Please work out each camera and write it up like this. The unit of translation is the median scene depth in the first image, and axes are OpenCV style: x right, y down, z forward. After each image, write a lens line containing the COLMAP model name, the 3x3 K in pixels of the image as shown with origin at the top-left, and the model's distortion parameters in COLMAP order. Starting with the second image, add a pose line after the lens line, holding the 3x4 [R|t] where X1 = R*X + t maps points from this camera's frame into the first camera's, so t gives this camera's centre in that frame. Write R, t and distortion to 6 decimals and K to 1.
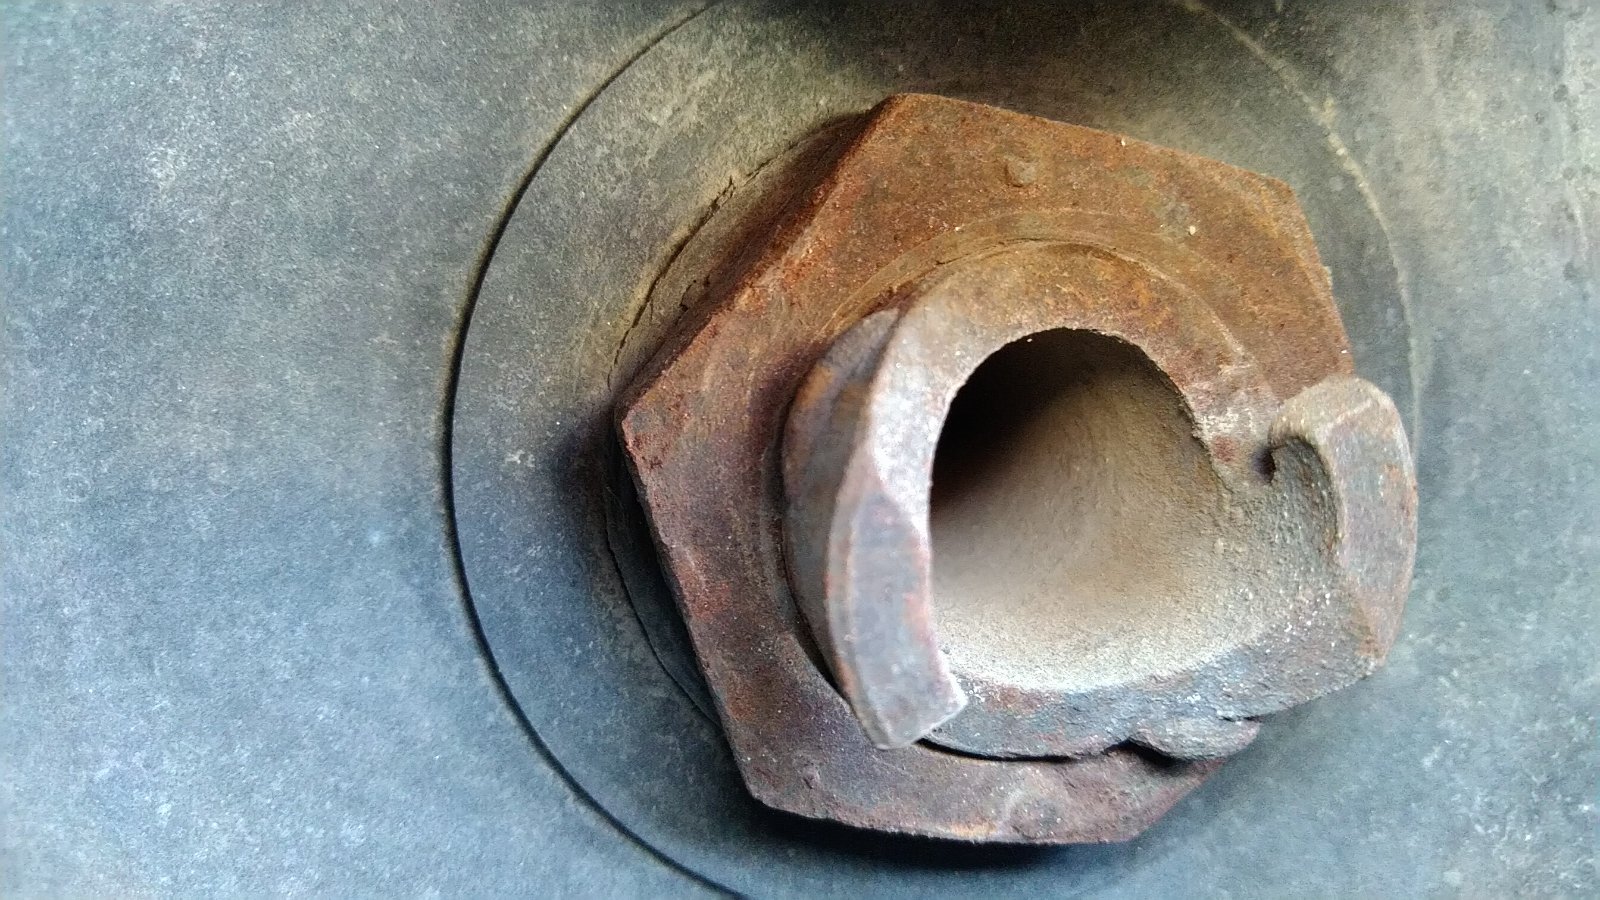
lens RADIAL K [[1274.6, 0, 805.8], [0, 1274.6, 451.2], [0, 0, 1]] dist [0.003716, -0.021844]
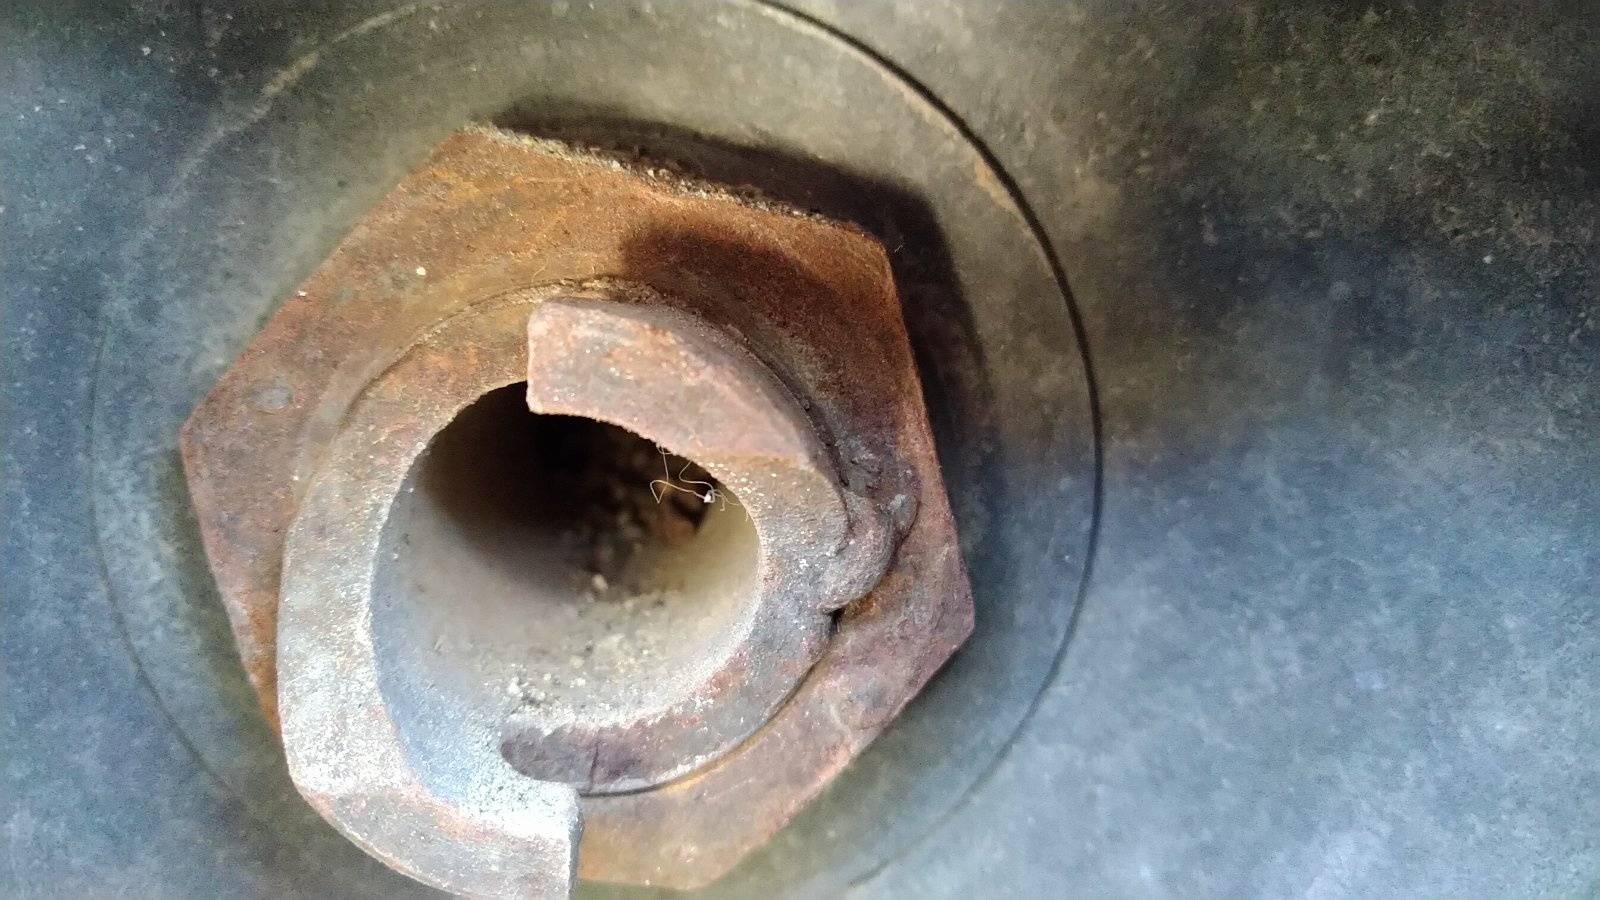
lens RADIAL K [[1274.6, 0, 804.5], [0, 1274.6, 444.9], [0, 0, 1]] dist [0.003716, -0.021844]
pose [[0.546518, -0.770281, -0.328613, 0.670075], [0.810996, 0.584650, -0.021669, 0.158317], [0.208815, -0.254661, 0.944216, 0.110805]]
